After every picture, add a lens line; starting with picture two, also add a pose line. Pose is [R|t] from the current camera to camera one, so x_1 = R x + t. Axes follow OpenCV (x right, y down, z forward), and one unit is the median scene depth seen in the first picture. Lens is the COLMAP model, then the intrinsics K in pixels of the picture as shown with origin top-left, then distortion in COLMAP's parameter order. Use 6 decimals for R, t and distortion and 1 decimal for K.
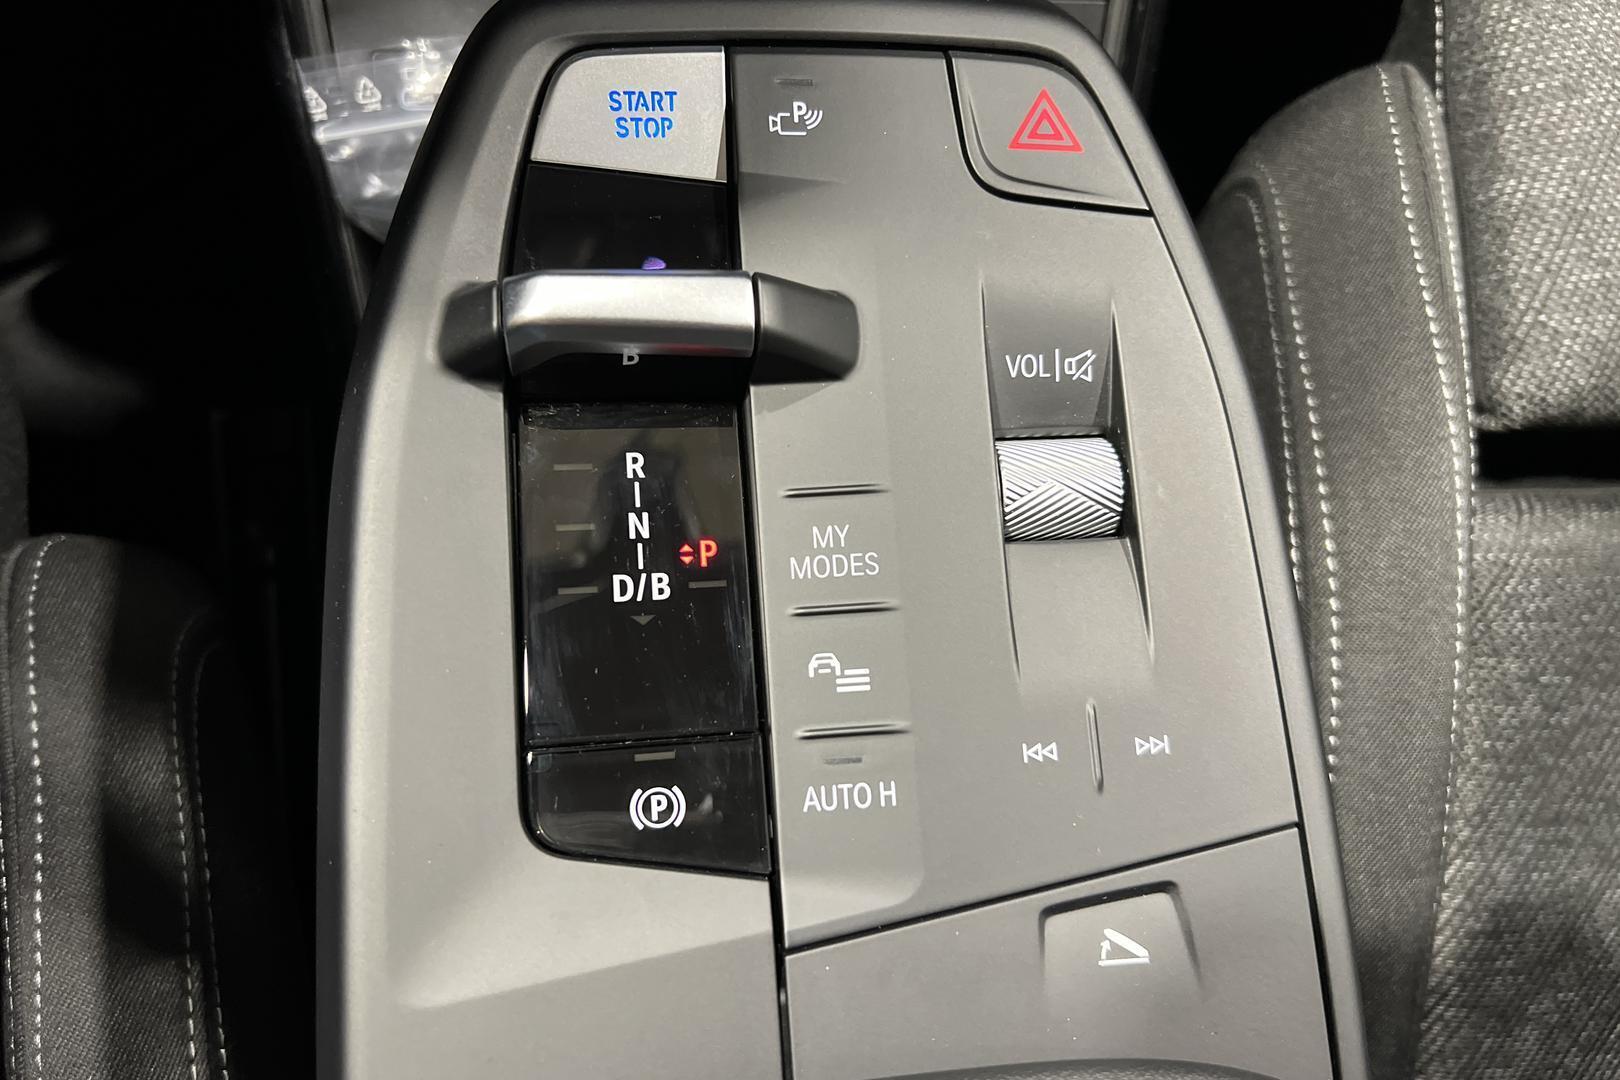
lens RADIAL K [[1219.4, 0, 806.4], [0, 1219.4, 563.4], [0, 0, 1]] dist [0.074904, -0.124472]
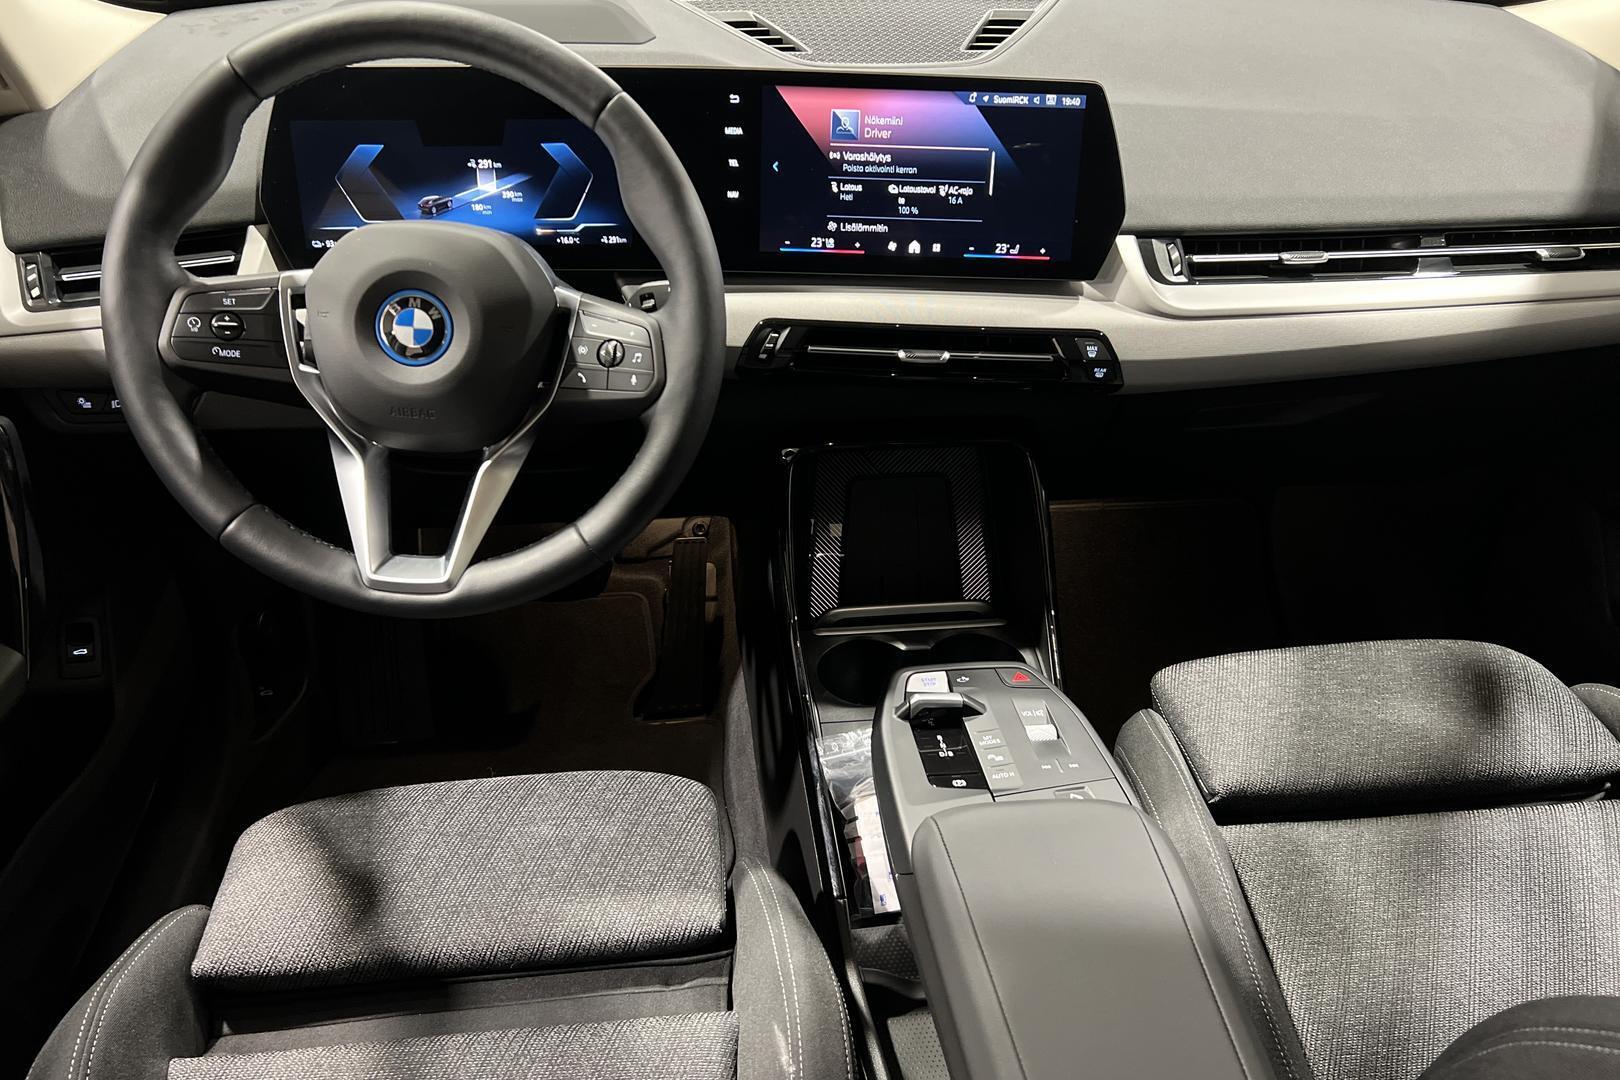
lens RADIAL K [[1219.4, 0, 806.4], [0, 1219.4, 563.4], [0, 0, 1]] dist [0.074904, -0.124472]
pose [[0.990343, -0.135969, -0.027058, -0.413158], [0.061984, 0.608851, -0.790860, 2.966907], [0.124007, 0.781545, 0.611399, -2.202149]]
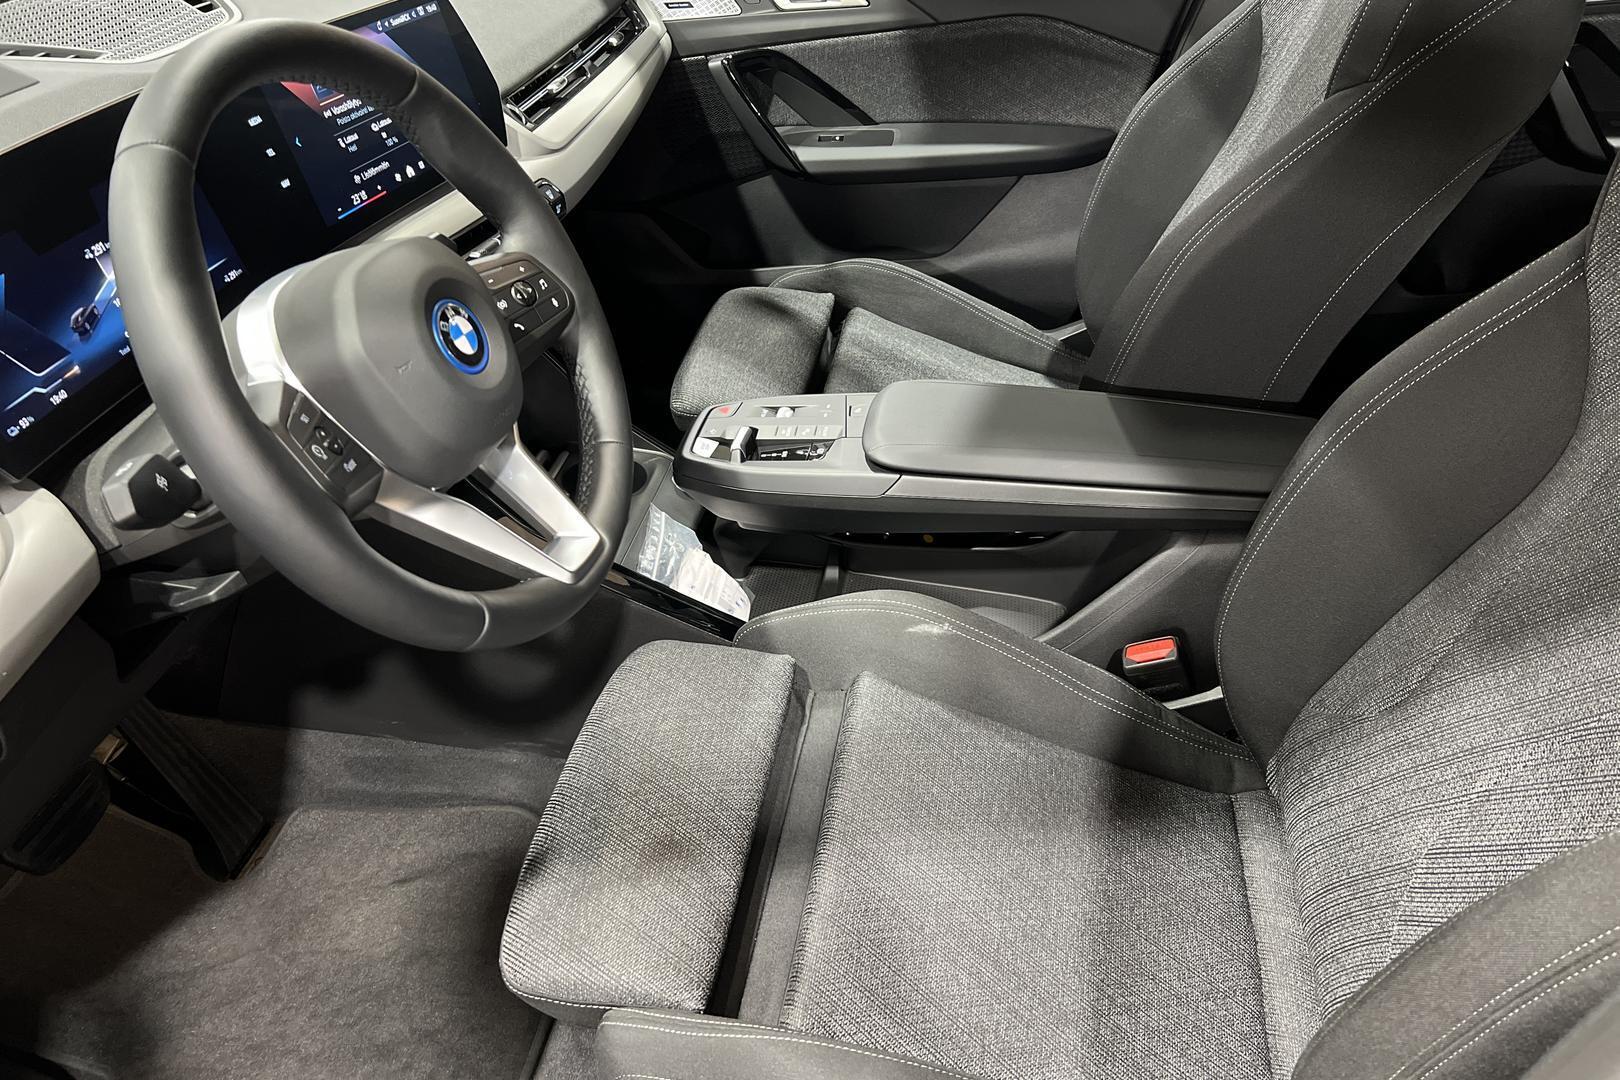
lens RADIAL K [[1219.4, 0, 806.4], [0, 1219.4, 563.4], [0, 0, 1]] dist [0.074904, -0.124472]
pose [[0.215139, -0.681036, 0.699933, -4.576556], [0.976244, 0.168875, -0.135752, 1.005848], [-0.025749, 0.712511, 0.701189, -2.739427]]
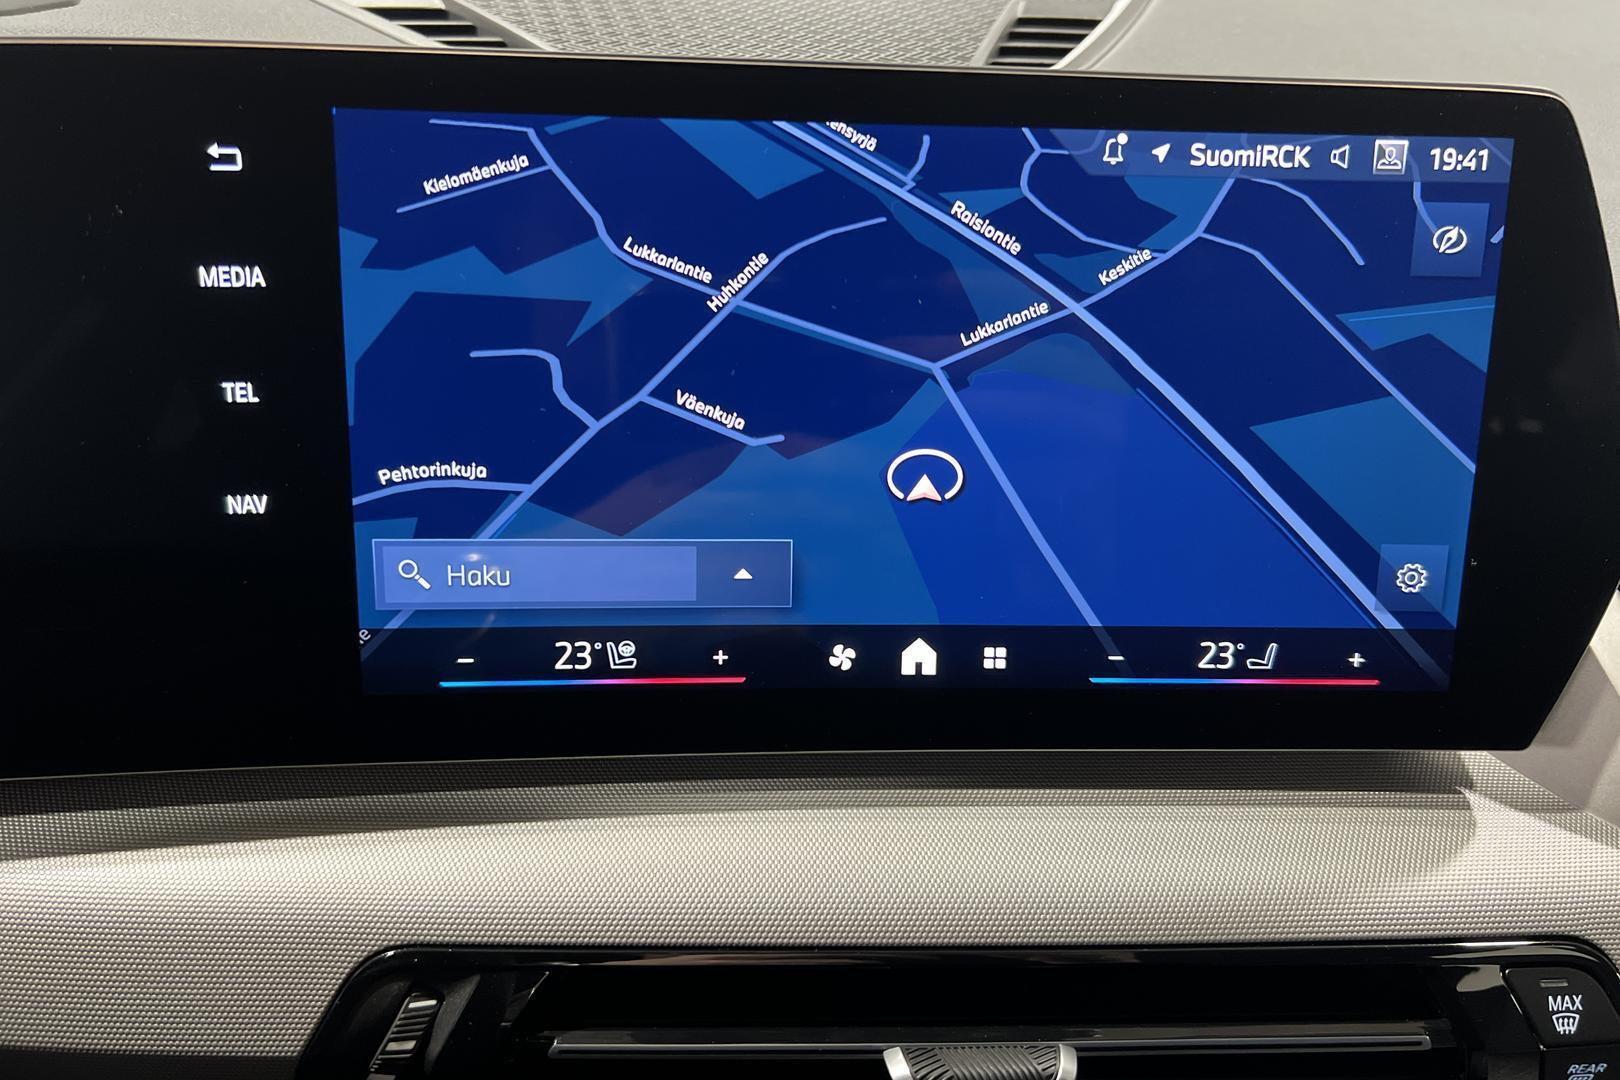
lens RADIAL K [[1219.4, 0, 806.4], [0, 1219.4, 563.4], [0, 0, 1]] dist [0.074904, -0.124472]
pose [[0.981814, -0.172962, 0.078272, -0.157991], [0.157838, 0.514569, -0.842796, -0.623666], [0.105495, 0.839823, 0.532511, -0.965867]]
